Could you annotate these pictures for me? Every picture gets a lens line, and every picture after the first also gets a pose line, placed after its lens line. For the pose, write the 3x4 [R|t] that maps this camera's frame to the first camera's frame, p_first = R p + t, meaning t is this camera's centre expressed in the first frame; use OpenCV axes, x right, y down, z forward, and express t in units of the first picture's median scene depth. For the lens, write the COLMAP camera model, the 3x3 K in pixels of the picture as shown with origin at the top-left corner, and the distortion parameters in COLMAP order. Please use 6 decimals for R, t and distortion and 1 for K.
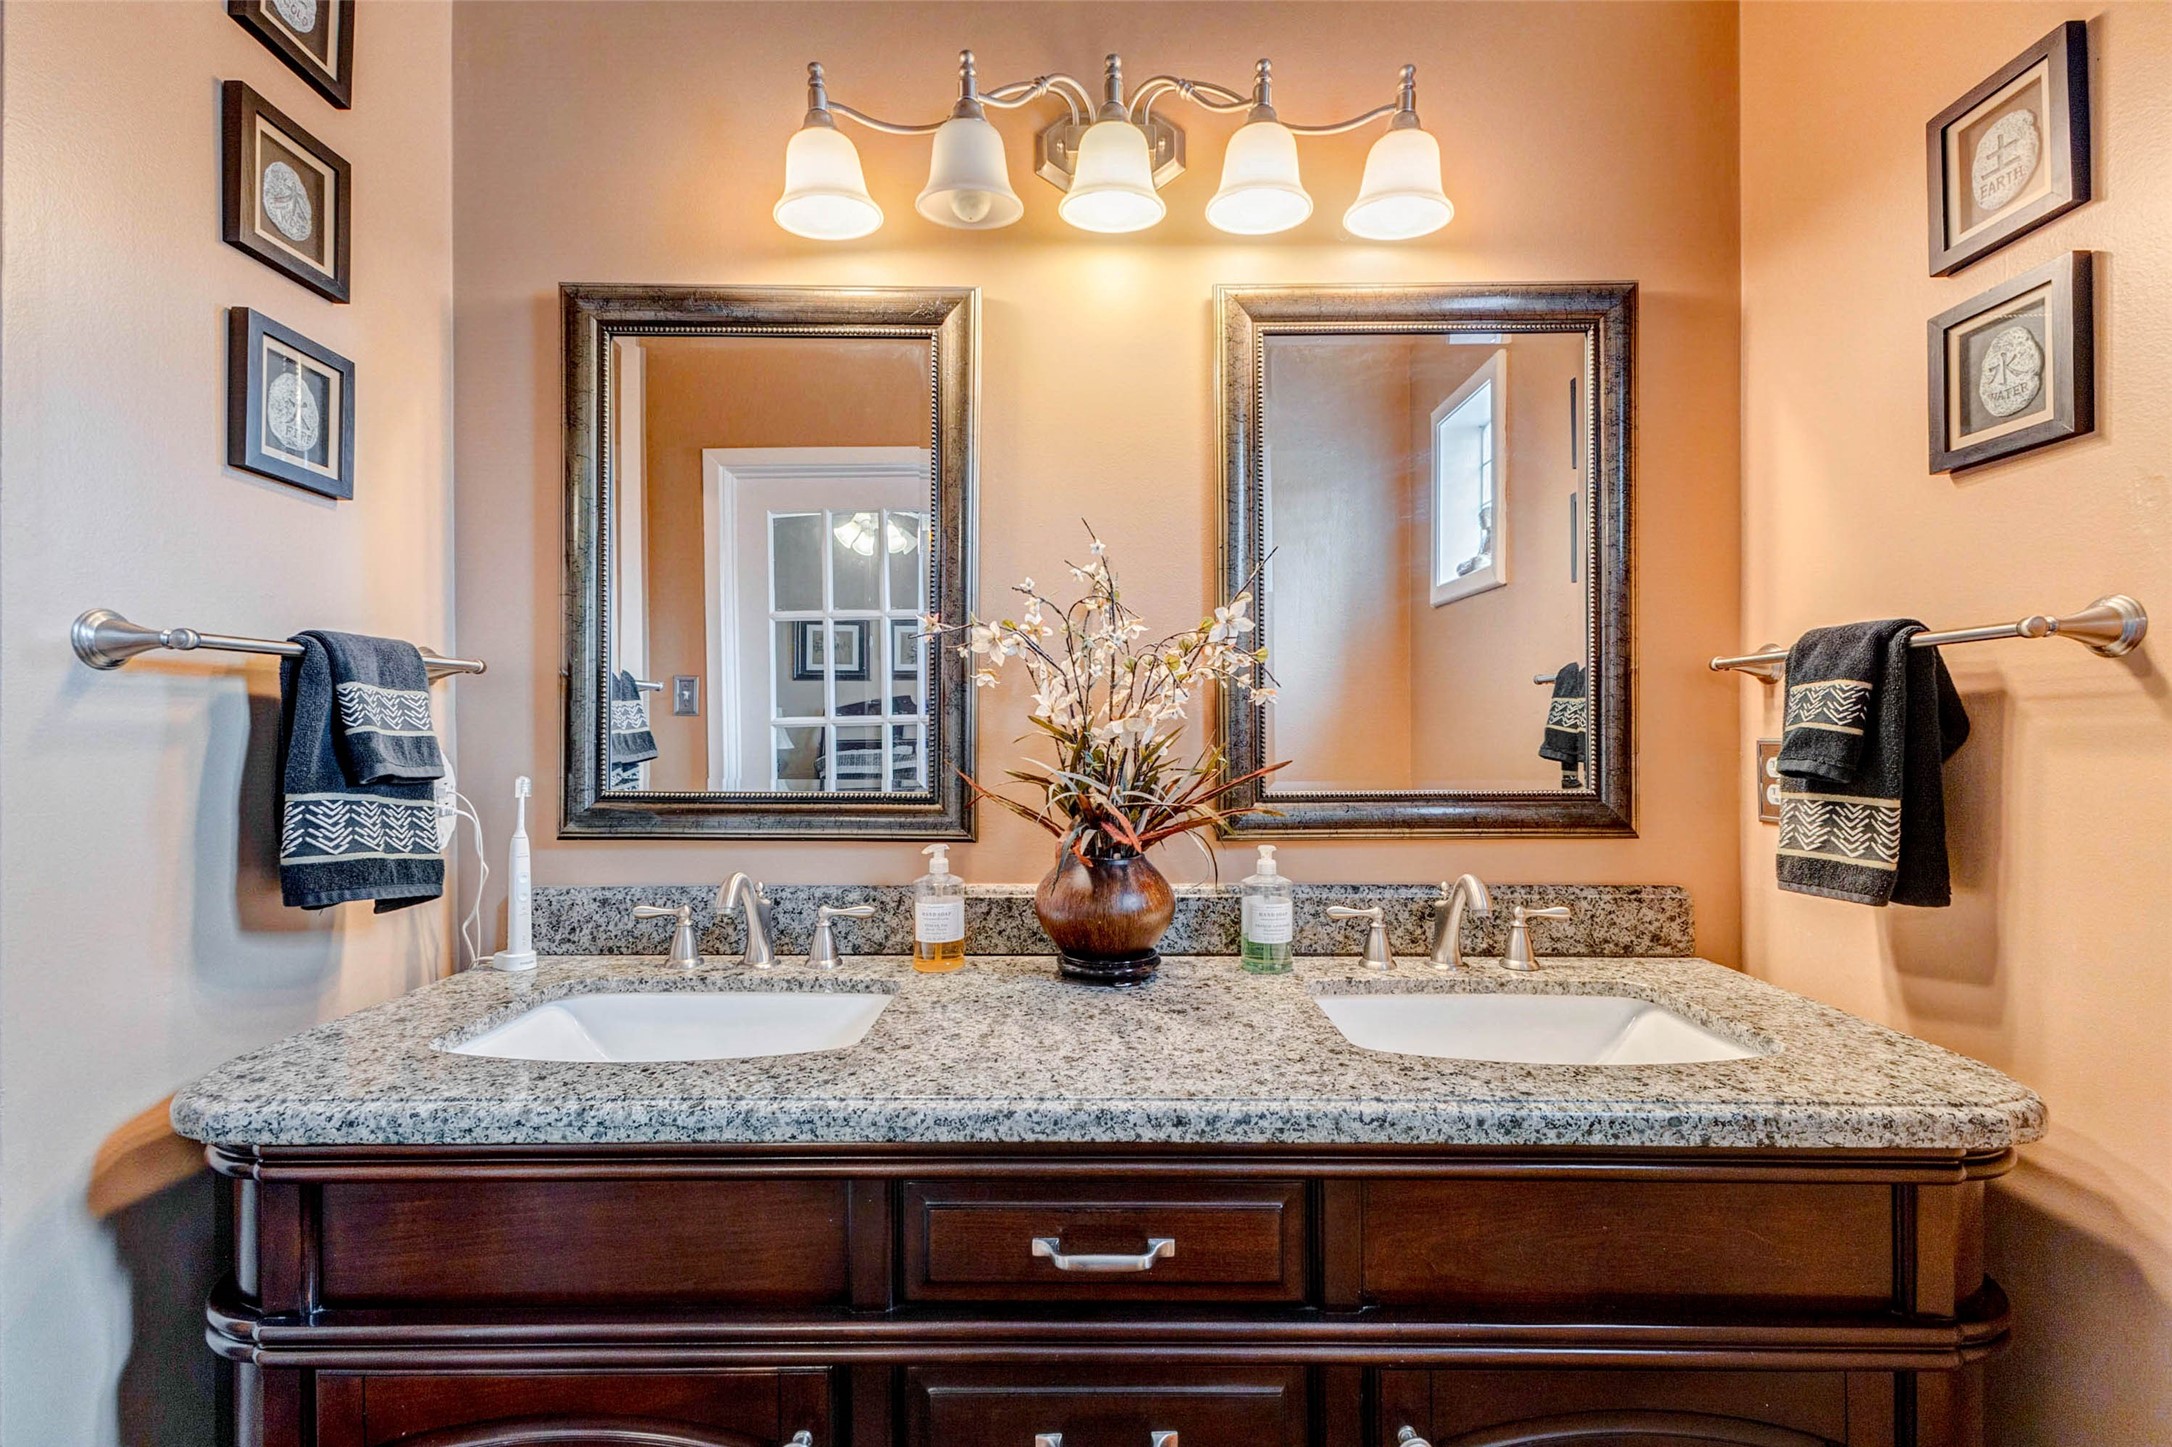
lens RADIAL K [[952.3, 0, 1082.9], [0, 952.3, 716.6], [0, 0, 1]] dist [0.013102, -0.000477]
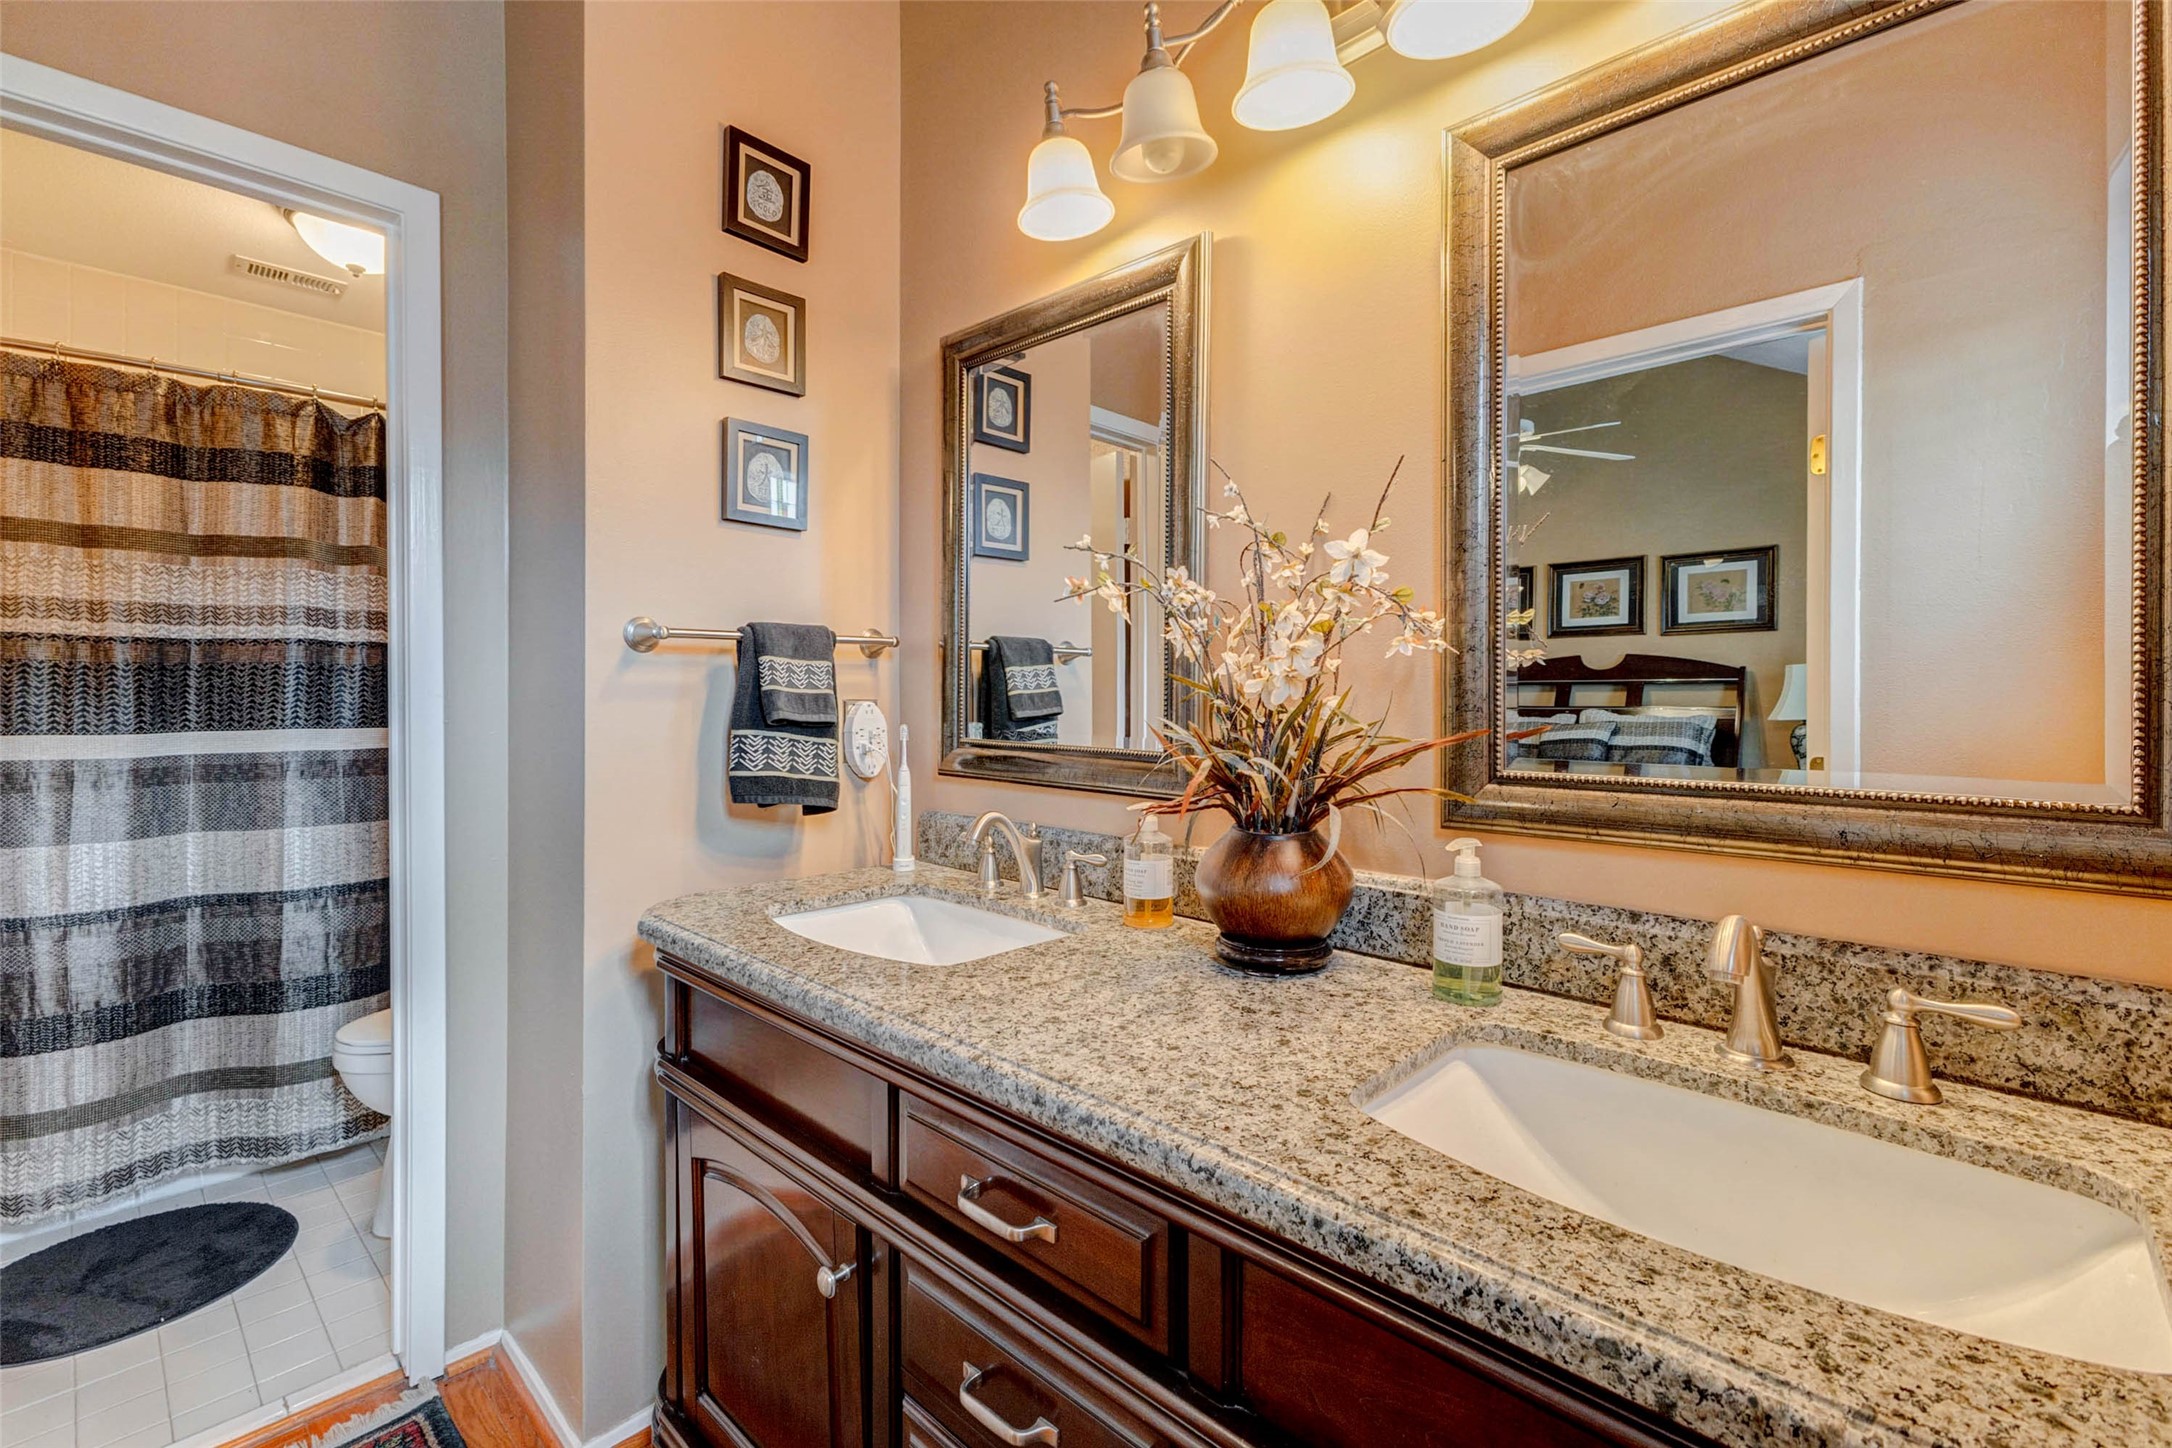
lens RADIAL K [[952.3, 0, 1095.2], [0, 952.3, 695.1], [0, 0, 1]] dist [0.013102, -0.000477]
pose [[0.727164, 0.005564, -0.686441, 0.610377], [0.004780, 0.999902, 0.013169, 0.007377], [0.686447, -0.012857, 0.727066, 0.273826]]
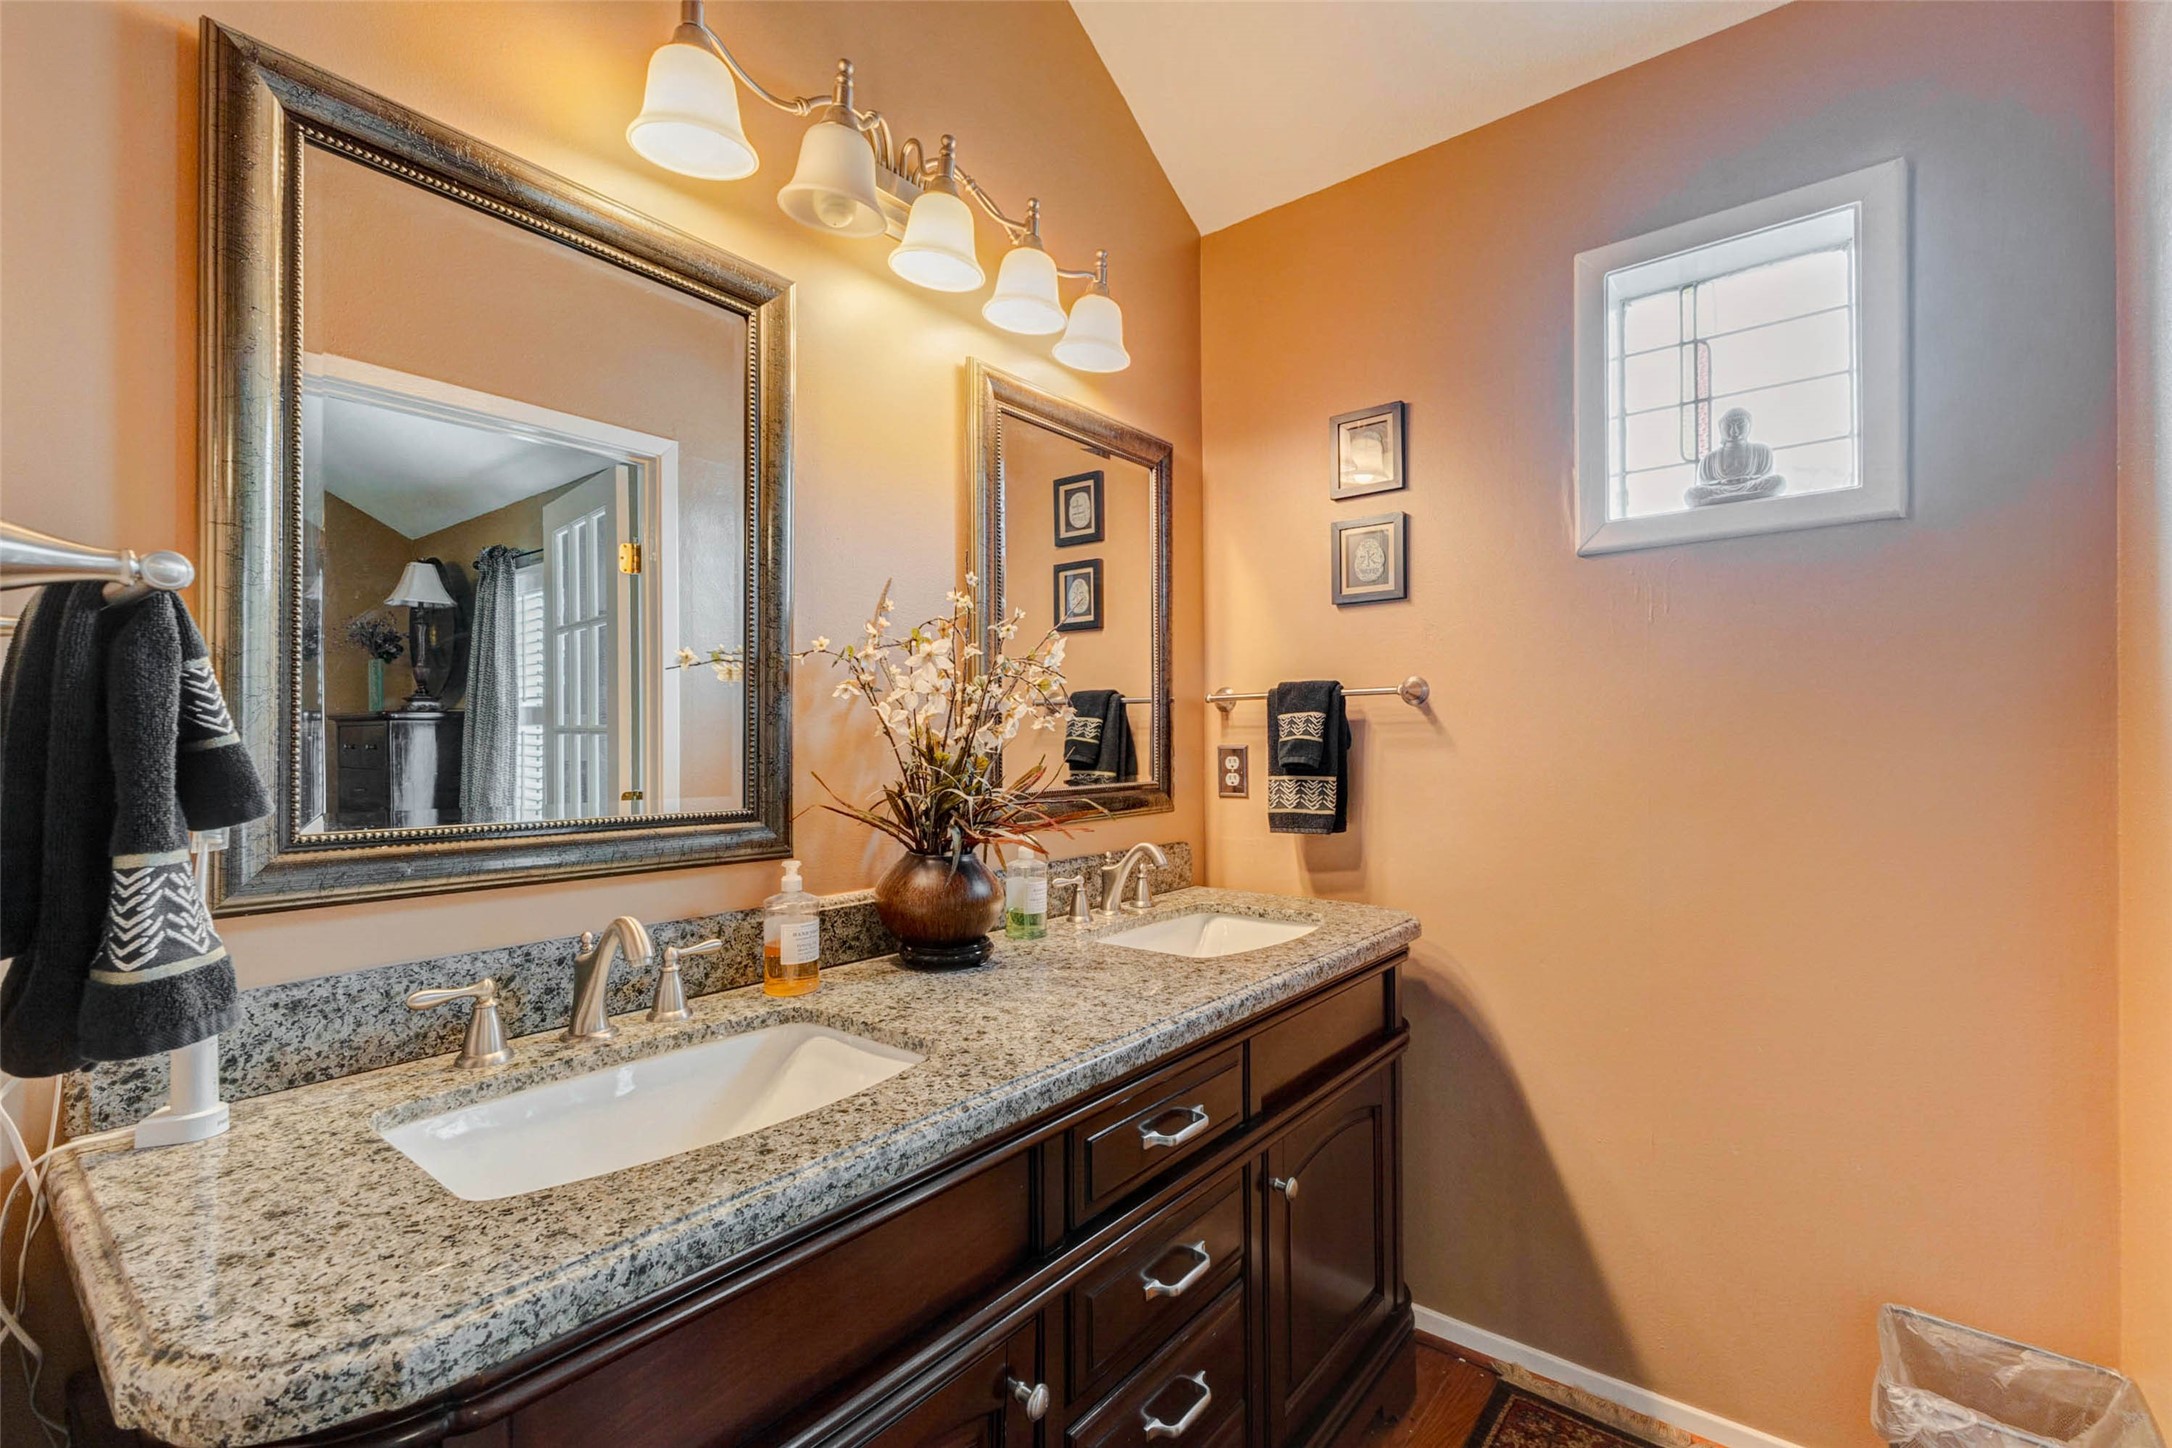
lens RADIAL K [[952.3, 0, 1097.1], [0, 952.3, 732.9], [0, 0, 1]] dist [0.013102, -0.000477]
pose [[0.616468, 0.005860, 0.787358, -0.868823], [-0.004770, 0.999982, -0.003707, 0.009373], [-0.787366, -0.001470, 0.616484, 0.209564]]
